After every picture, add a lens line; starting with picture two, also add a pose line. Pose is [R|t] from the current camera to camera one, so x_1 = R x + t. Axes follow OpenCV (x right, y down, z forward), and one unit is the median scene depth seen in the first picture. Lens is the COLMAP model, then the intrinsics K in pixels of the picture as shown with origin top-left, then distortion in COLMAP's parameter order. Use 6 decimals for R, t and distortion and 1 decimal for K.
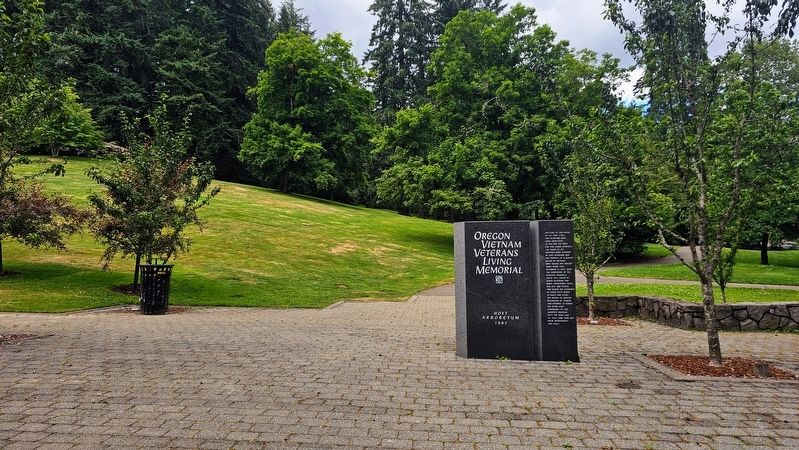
lens RADIAL K [[539.5, 0, 385.8], [0, 539.5, 224.6], [0, 0, 1]] dist [0.069047, -0.060917]
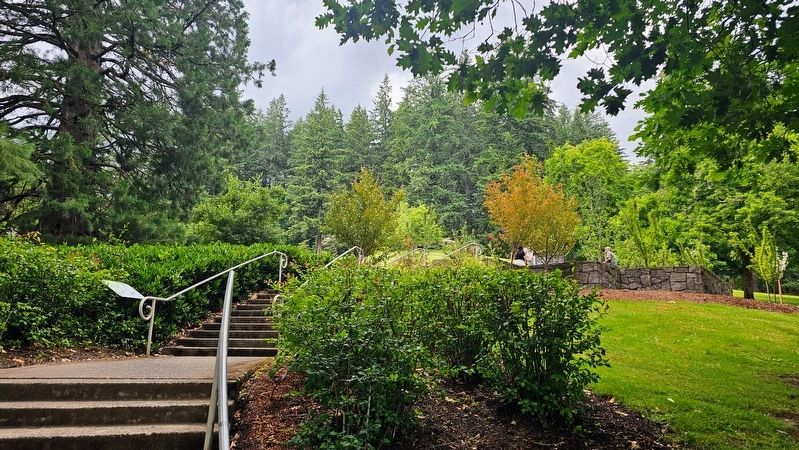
lens RADIAL K [[539.5, 0, 385.8], [0, 539.5, 224.6], [0, 0, 1]] dist [0.069047, -0.060917]
pose [[0.833455, -0.092316, -0.544821, 0.204685], [0.008406, 0.987951, -0.154540, 0.050046], [0.552523, 0.124223, 0.824189, -0.385294]]
